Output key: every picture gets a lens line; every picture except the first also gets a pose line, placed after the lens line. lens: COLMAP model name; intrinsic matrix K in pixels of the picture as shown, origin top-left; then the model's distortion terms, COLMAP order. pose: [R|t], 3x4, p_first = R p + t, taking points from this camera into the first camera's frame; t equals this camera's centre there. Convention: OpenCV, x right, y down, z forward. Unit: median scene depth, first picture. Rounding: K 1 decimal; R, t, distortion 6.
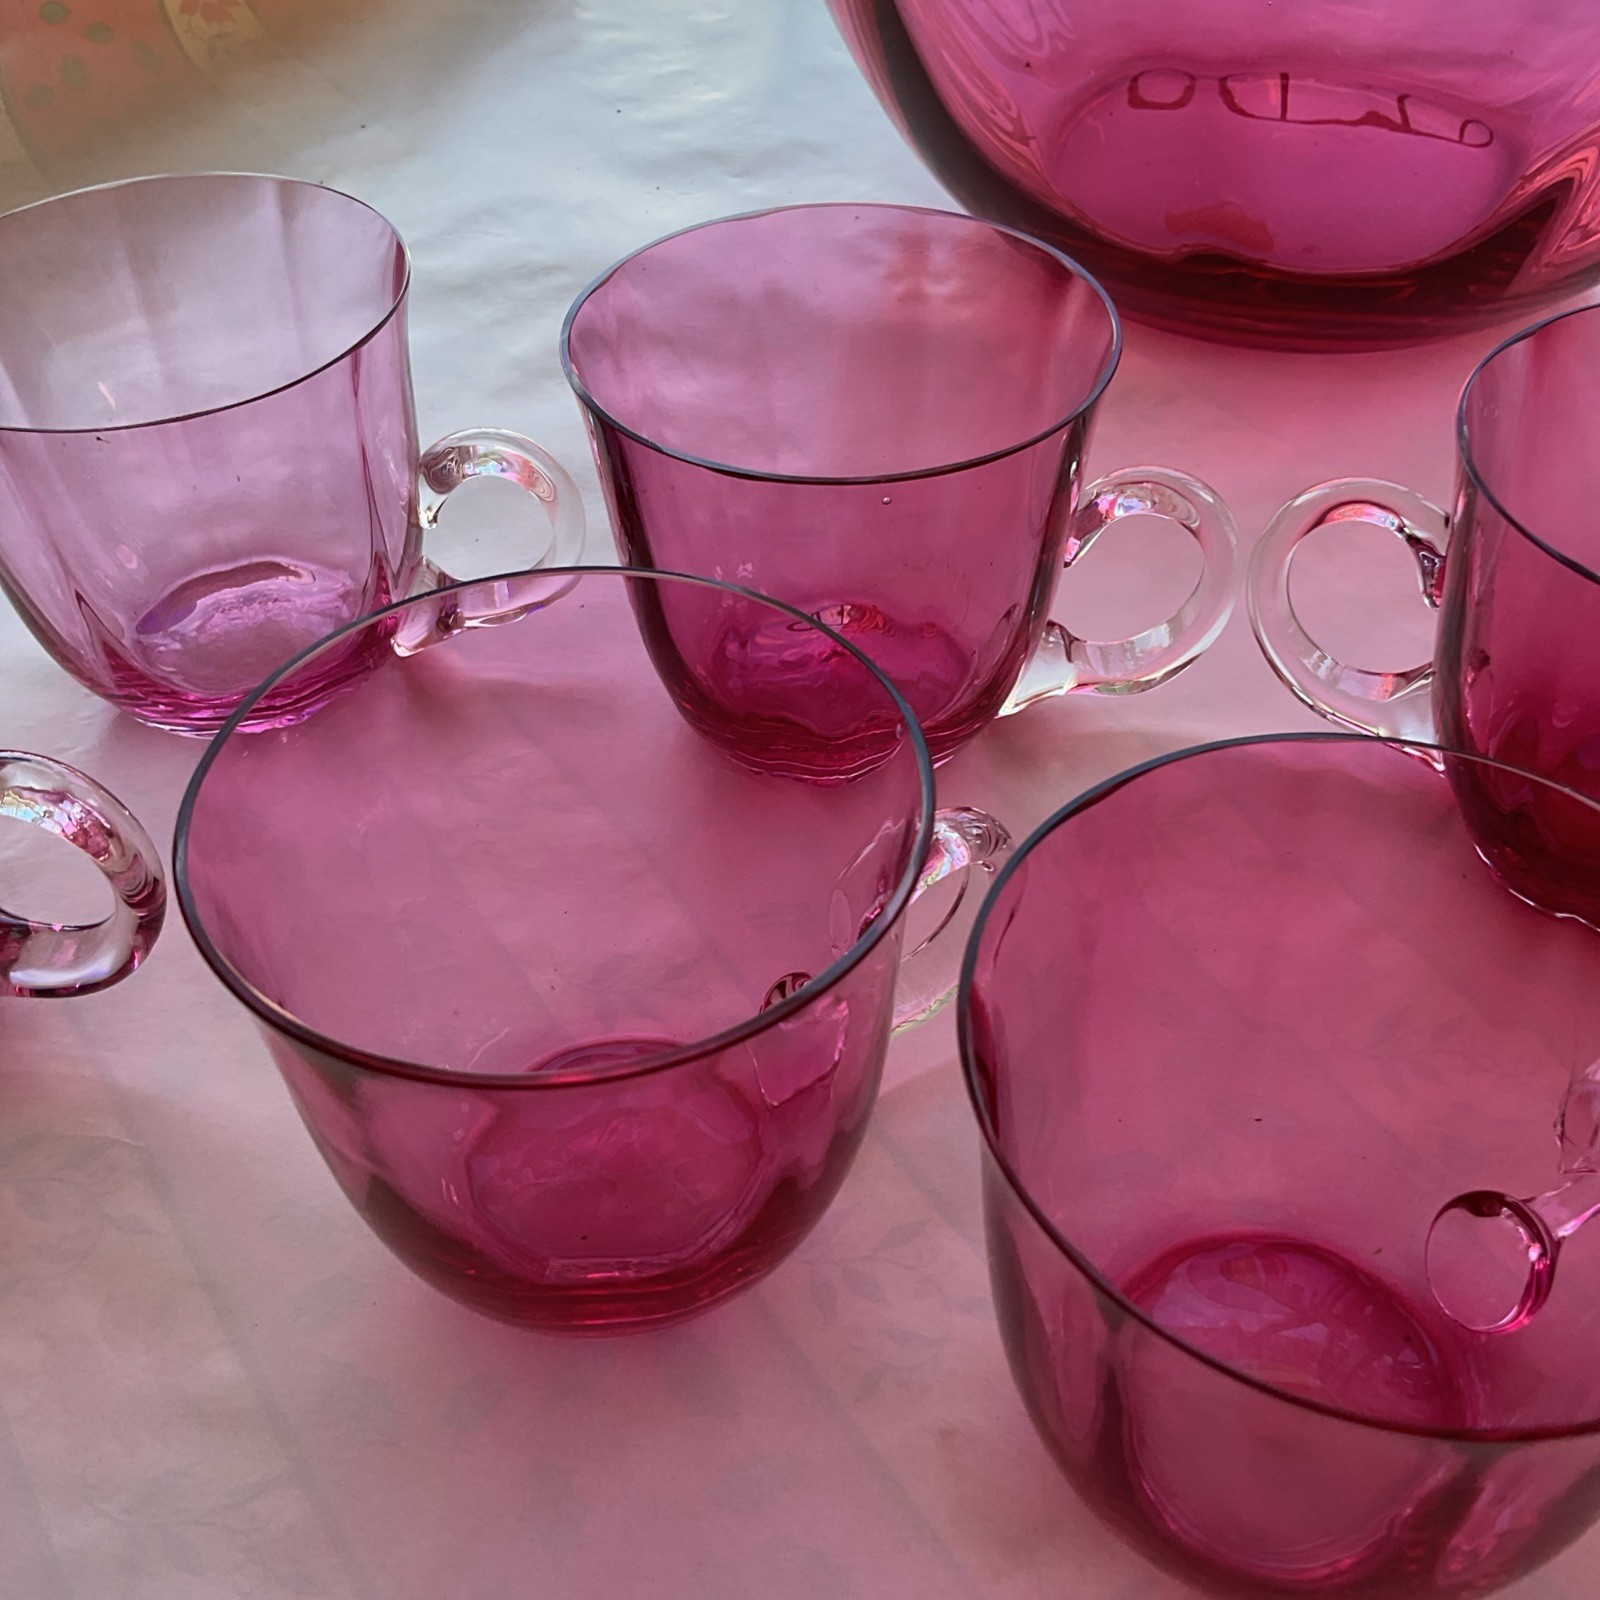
lens RADIAL K [[1790.1, 0, 808.1], [0, 1790.1, 798.8], [0, 0, 1]] dist [0.014753, 0.000000]
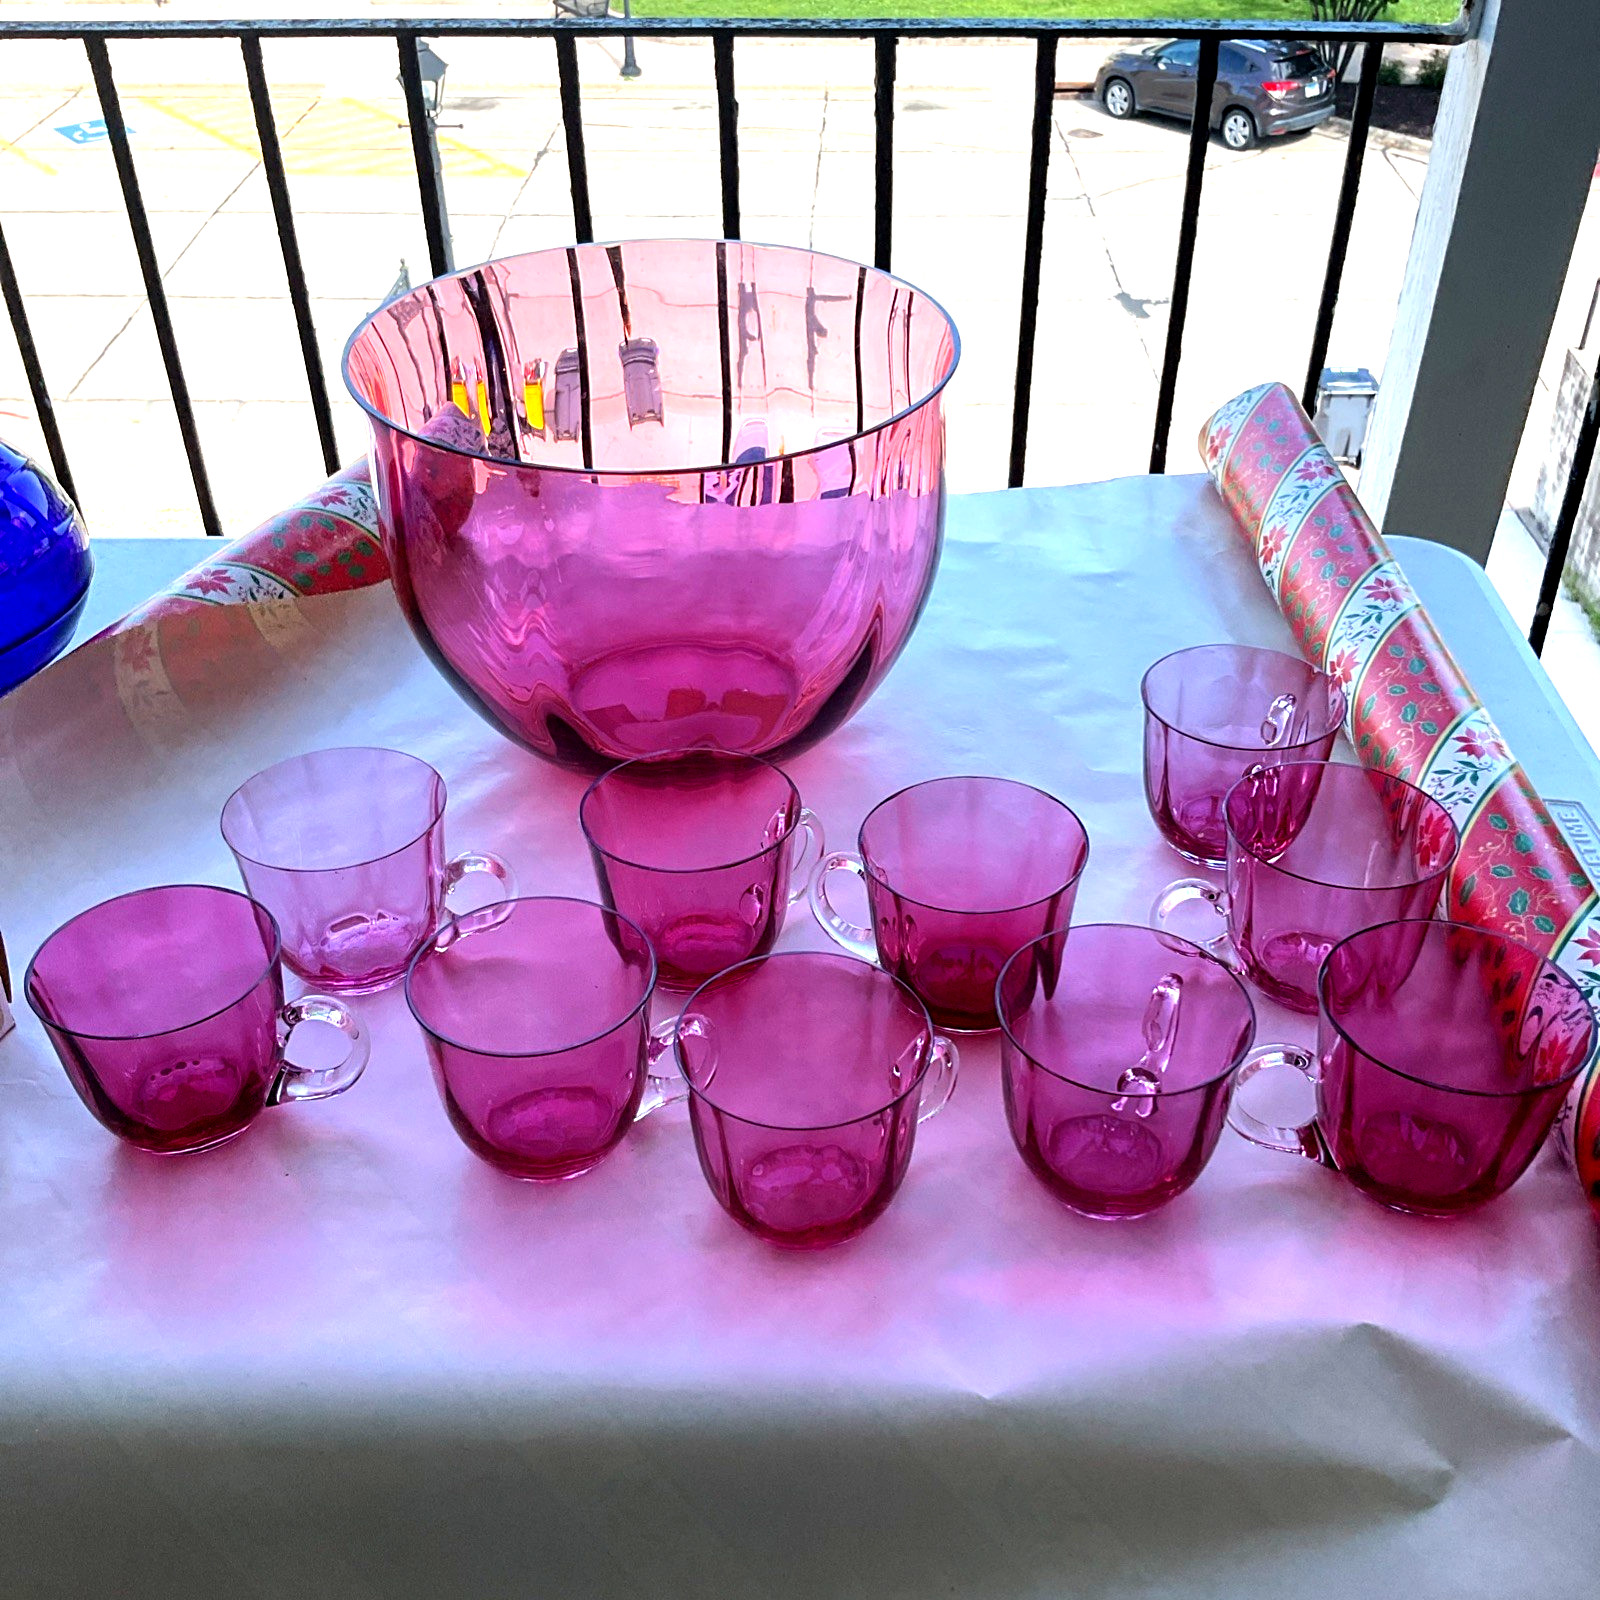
lens RADIAL K [[1790.1, 0, 816.8], [0, 1790.1, 802.4], [0, 0, 1]] dist [0.014753, 0.000000]
pose [[0.991956, -0.060819, 0.111014, 0.005289], [0.077374, 0.985424, -0.151504, 0.110317], [-0.100182, 0.158874, 0.982203, -1.257937]]
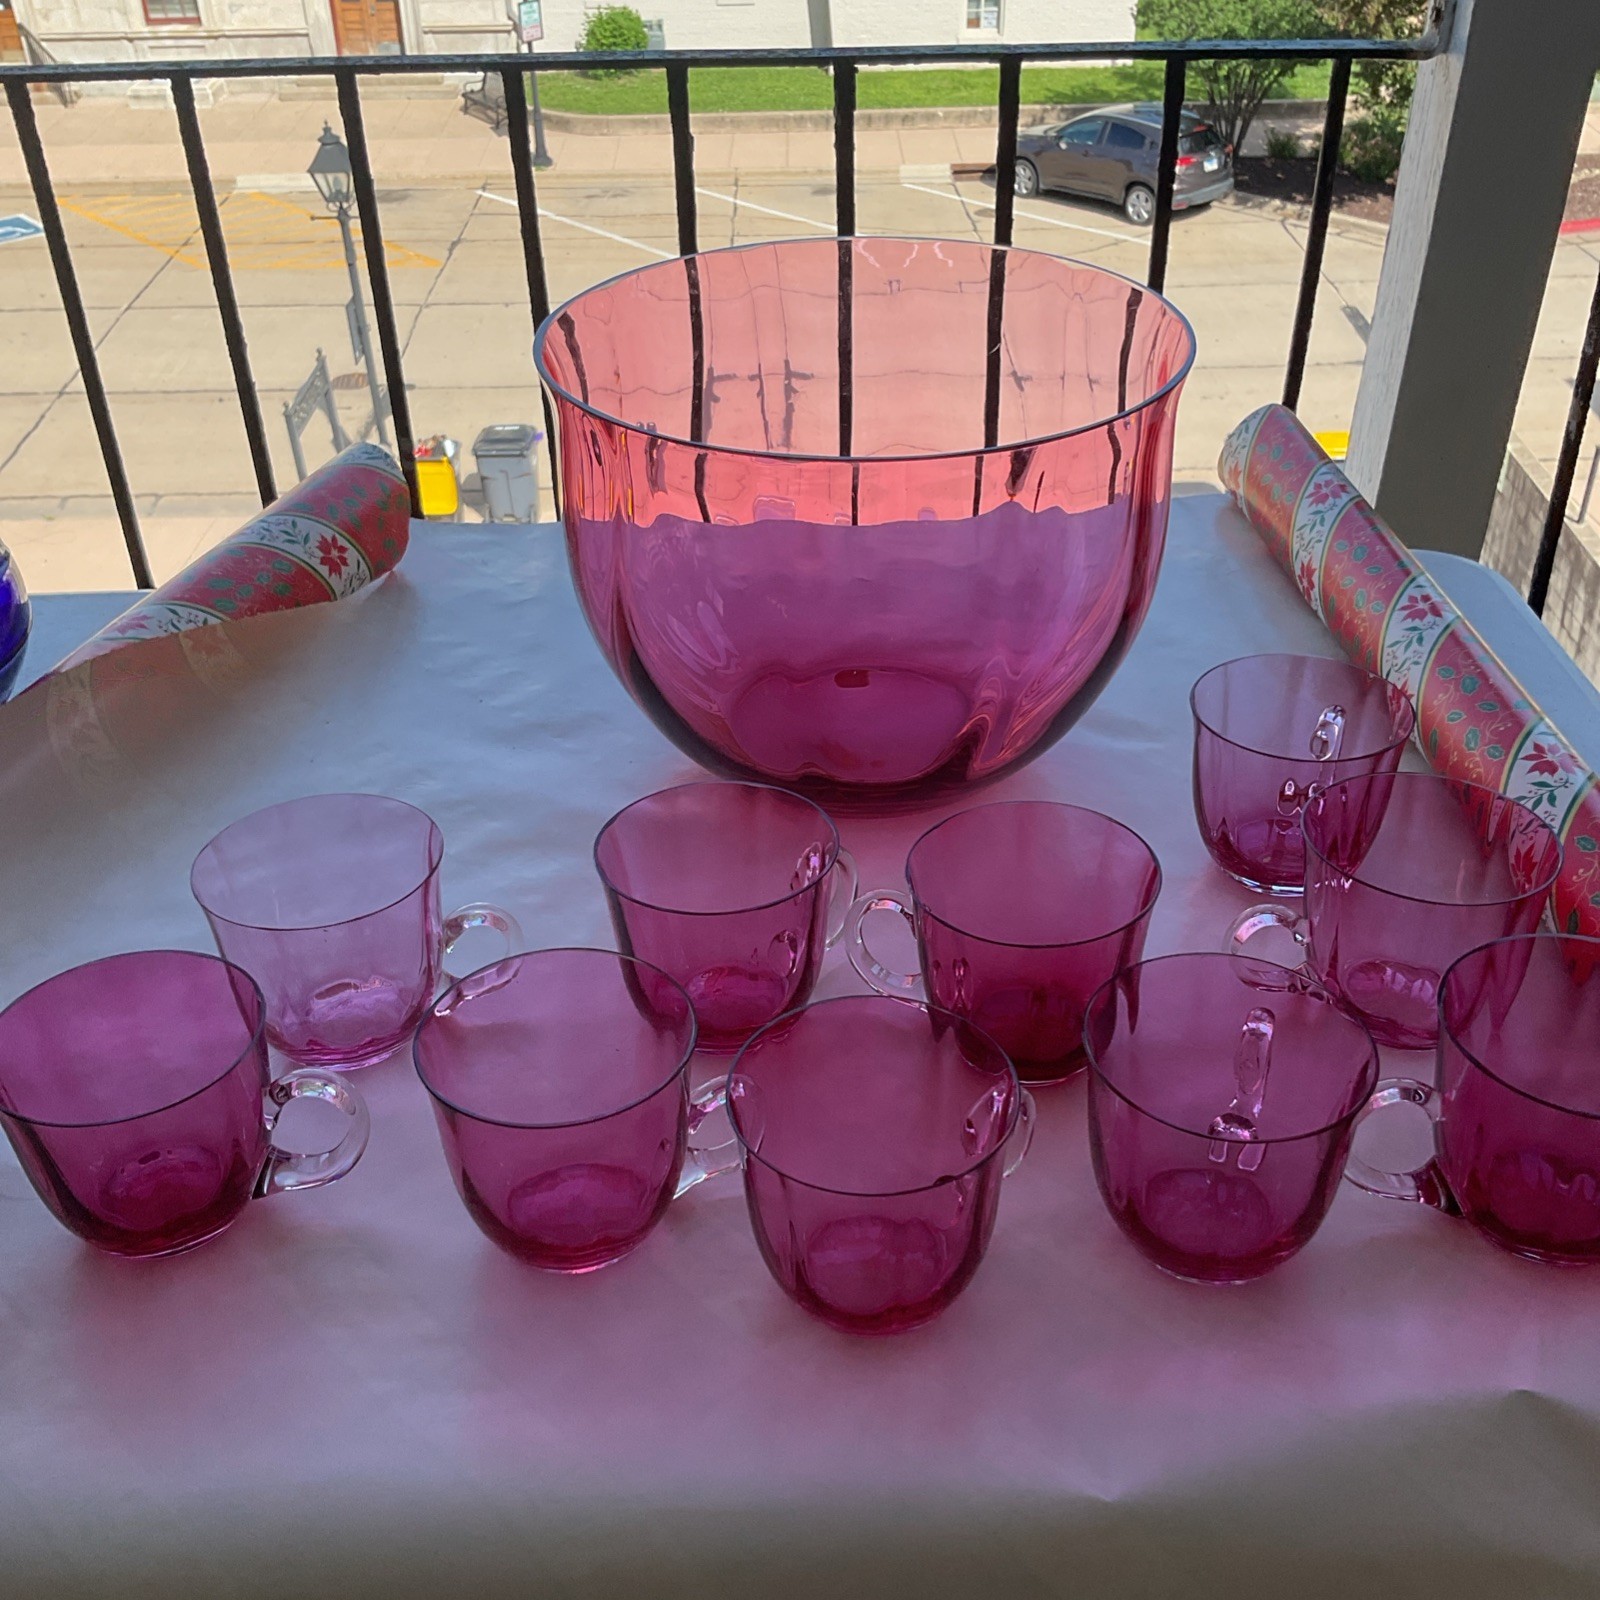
lens RADIAL K [[1790.1, 0, 811.0], [0, 1790.1, 802.9], [0, 0, 1]] dist [0.014753, 0.000000]
pose [[0.984626, -0.091697, 0.148672, -0.088027], [0.119381, 0.974589, -0.189538, 0.114003], [-0.127514, 0.204373, 0.970552, -1.038743]]
